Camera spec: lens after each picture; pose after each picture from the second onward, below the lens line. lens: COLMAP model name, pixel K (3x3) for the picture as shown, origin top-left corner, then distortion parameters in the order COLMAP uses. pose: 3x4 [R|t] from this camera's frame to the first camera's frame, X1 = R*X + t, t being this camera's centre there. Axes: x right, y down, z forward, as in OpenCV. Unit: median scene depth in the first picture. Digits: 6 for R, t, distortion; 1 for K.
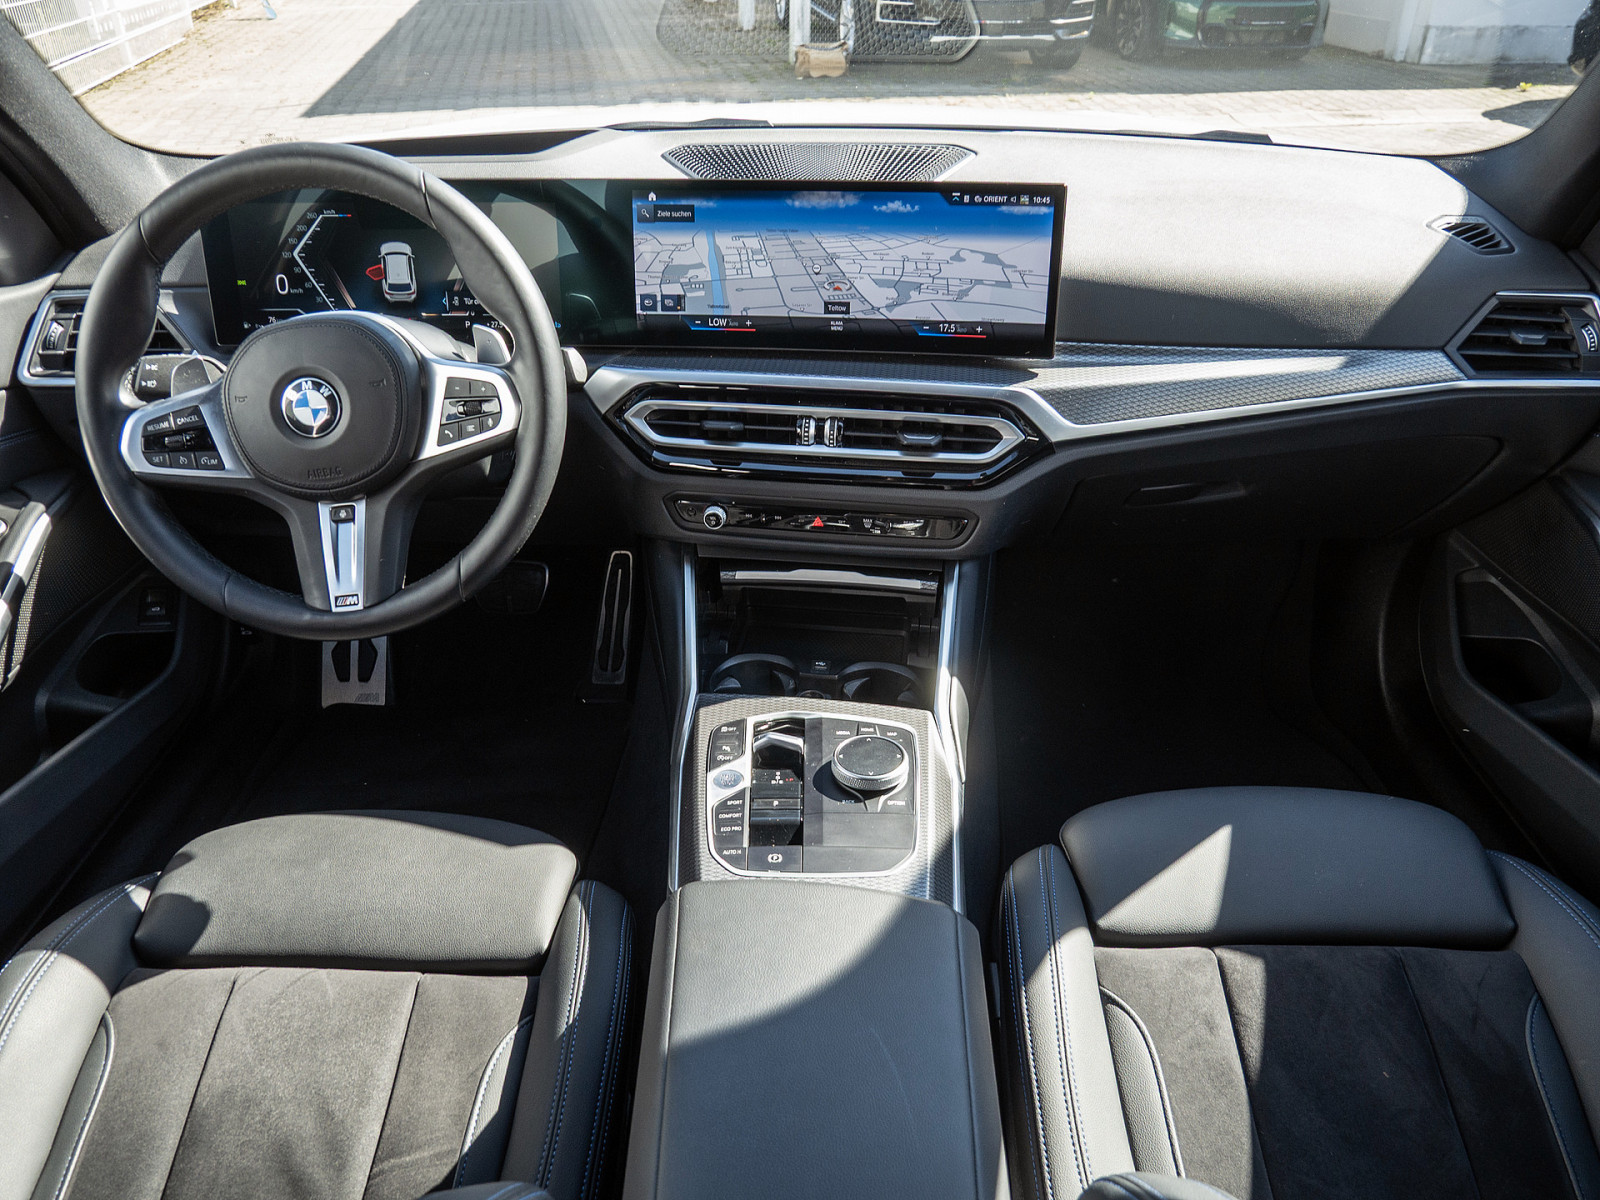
lens RADIAL K [[1182.2, 0, 837.8], [0, 1182.2, 607.3], [0, 0, 1]] dist [-0.043055, 0.004379]
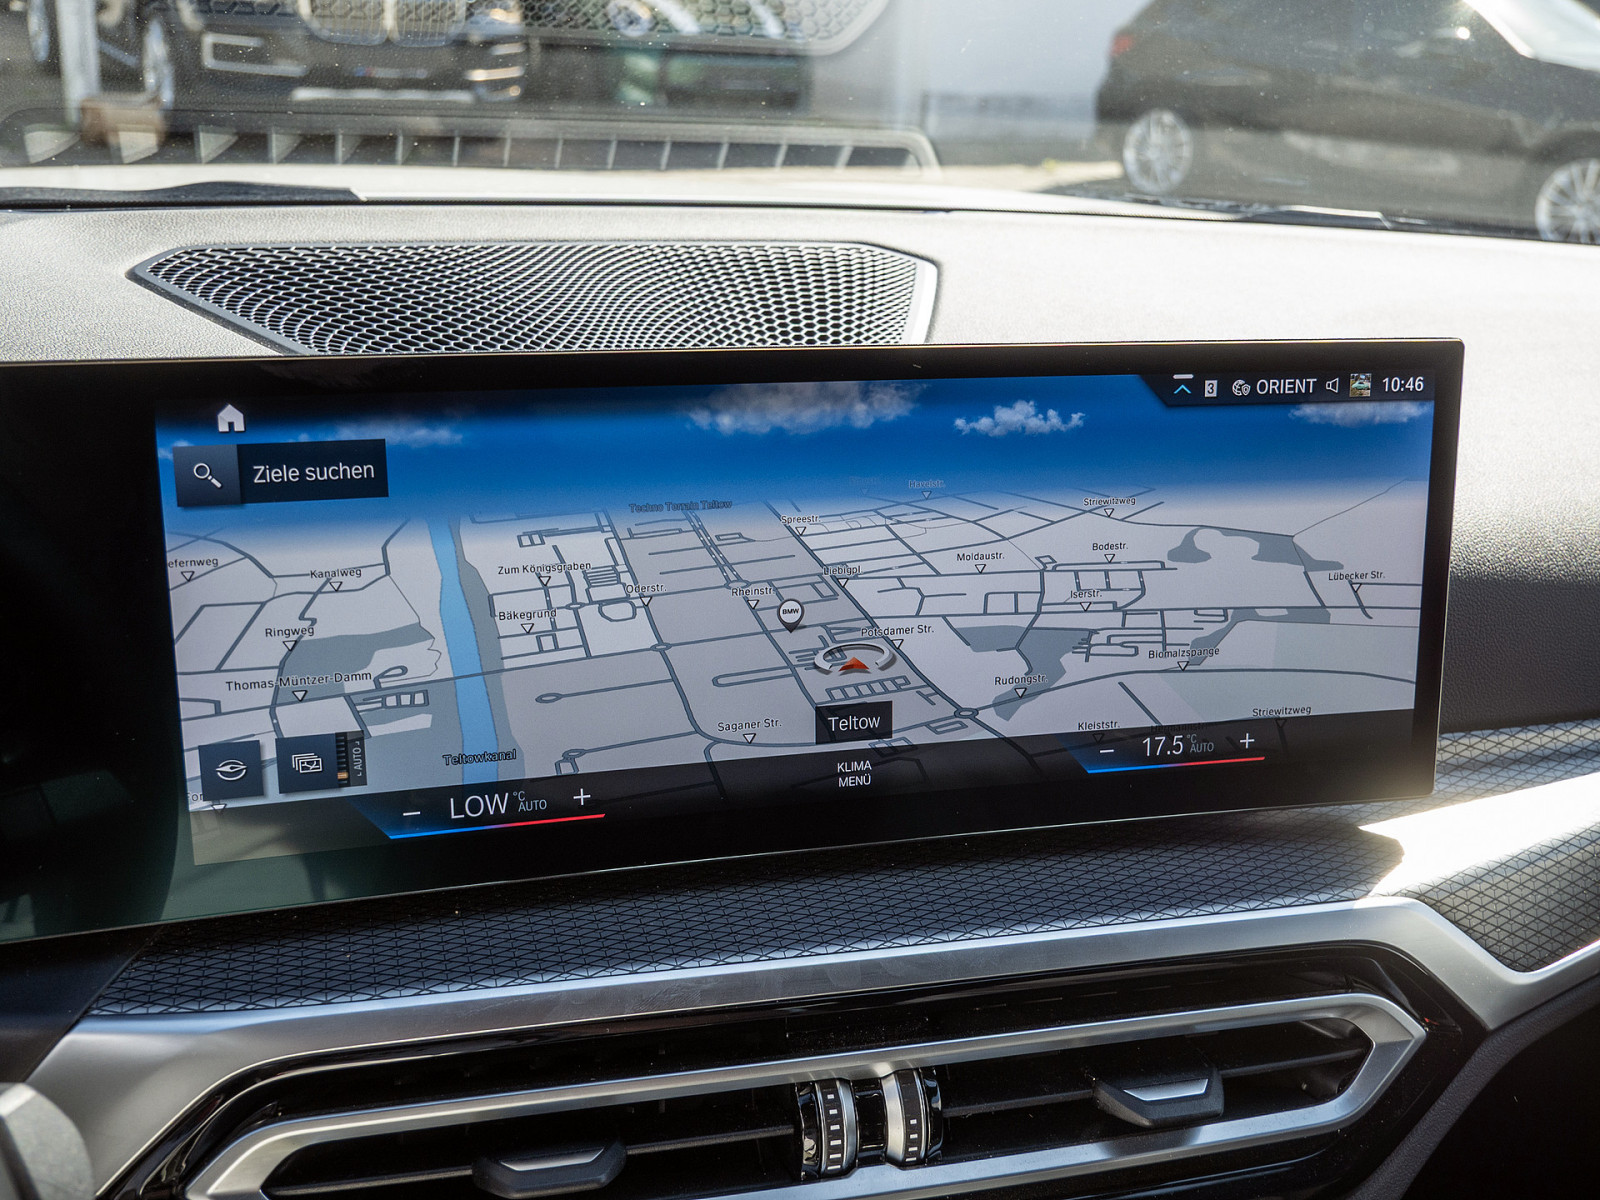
lens RADIAL K [[1598.7, 0, 790.1], [0, 1598.7, 612.3], [0, 0, 1]] dist [-0.004149, 0.000000]
pose [[0.920047, -0.093871, 0.380397, -0.184224], [0.149826, 0.981379, -0.120200, -0.234426], [-0.362030, 0.167583, 0.916979, 0.597180]]
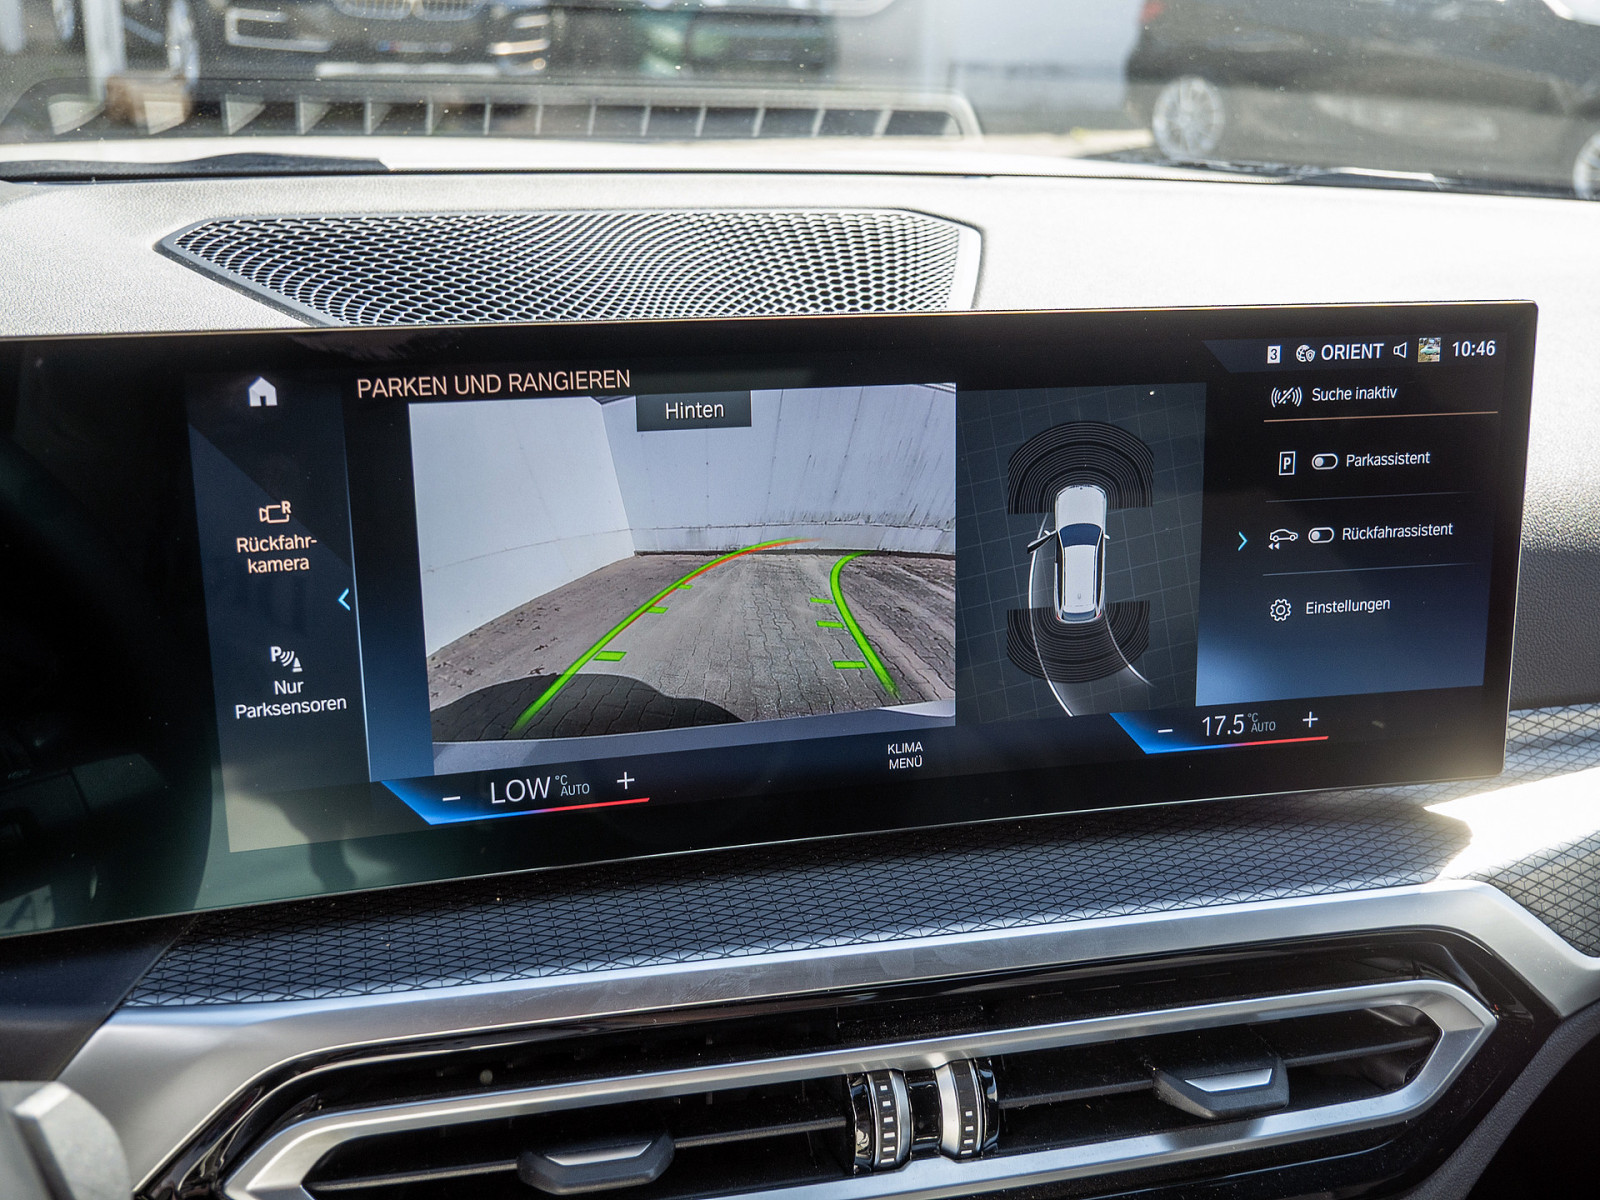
lens RADIAL K [[1598.7, 0, 790.2], [0, 1598.7, 610.7], [0, 0, 1]] dist [-0.004149, 0.000000]
pose [[0.925706, -0.104256, 0.363592, -0.184292], [0.152991, 0.982326, -0.107843, -0.237754], [-0.345922, 0.155457, 0.925295, 0.611765]]
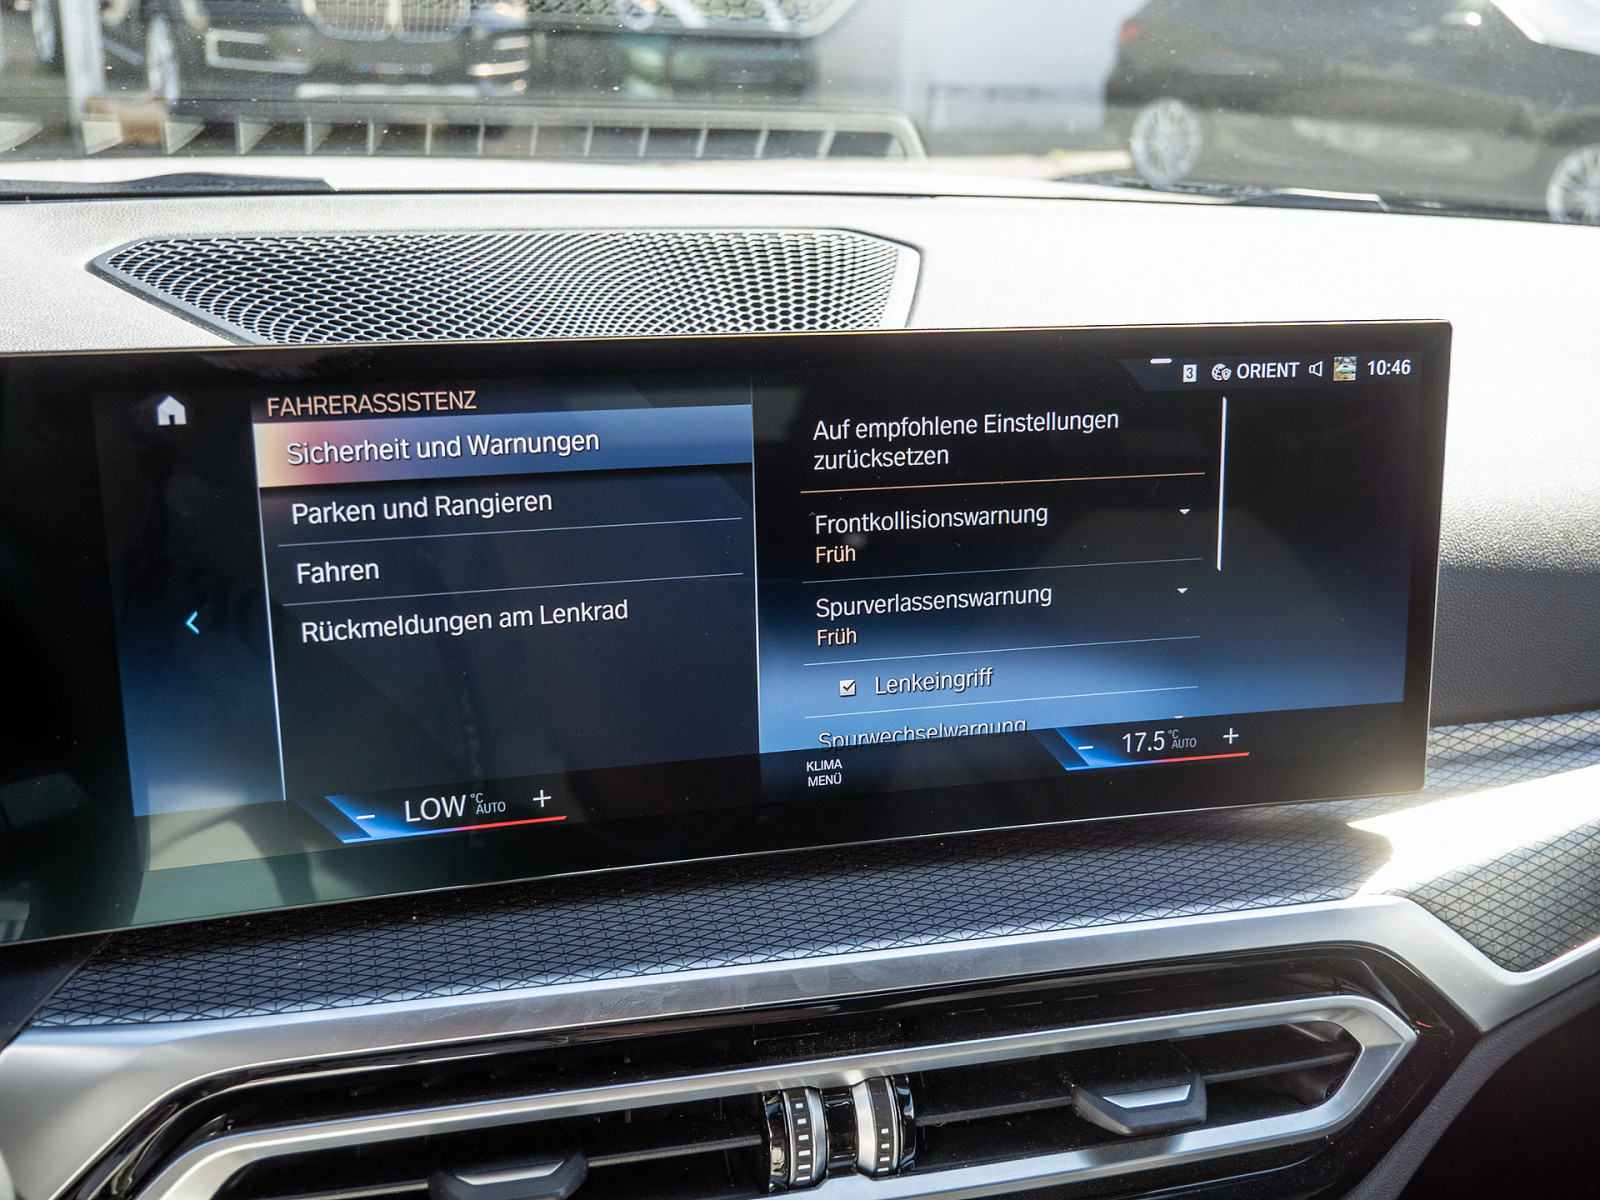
lens RADIAL K [[1598.7, 0, 792.9], [0, 1598.7, 613.0], [0, 0, 1]] dist [-0.004149, 0.000000]
pose [[0.921922, -0.101699, 0.373788, -0.167586], [0.155721, 0.980821, -0.117218, -0.234147], [-0.354698, 0.166273, 0.920077, 0.604346]]
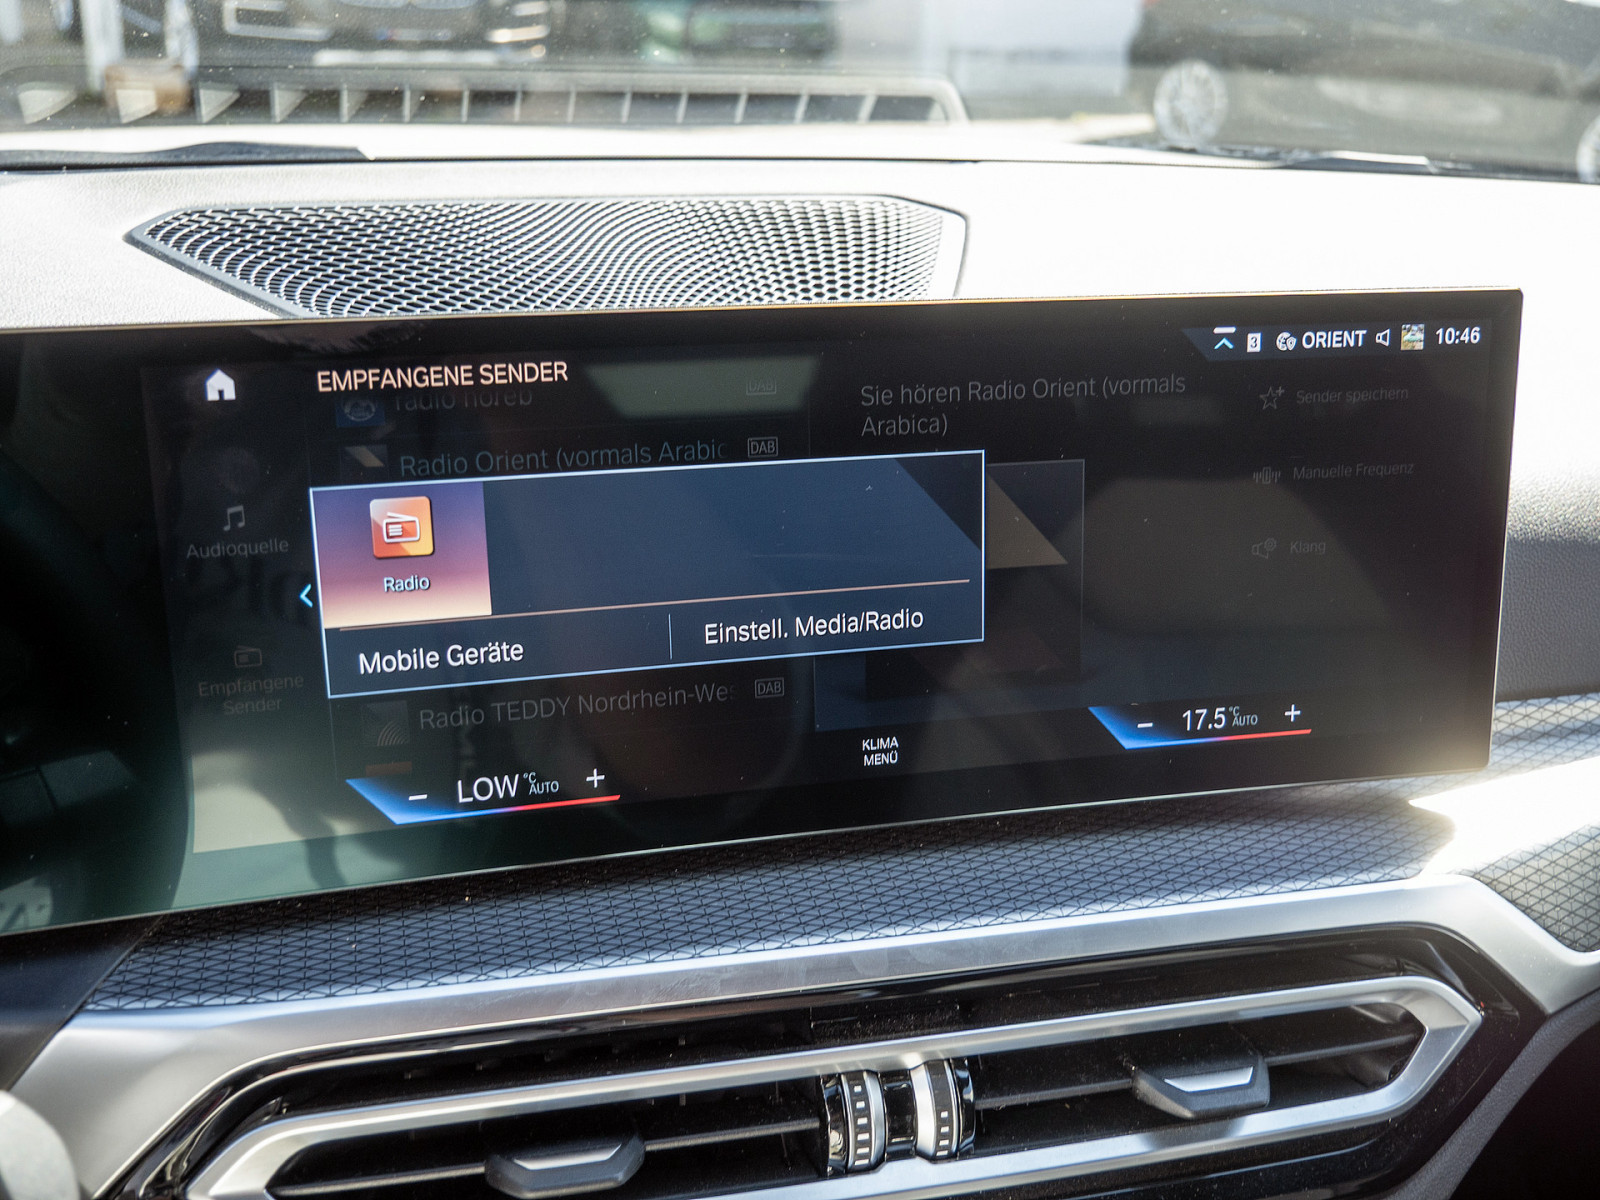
lens RADIAL K [[1598.7, 0, 791.7], [0, 1598.7, 610.9], [0, 0, 1]] dist [-0.004149, 0.000000]
pose [[0.926099, -0.110447, 0.360753, -0.173781], [0.156304, 0.982590, -0.100424, -0.238856], [-0.343381, 0.149390, 0.927239, 0.614506]]
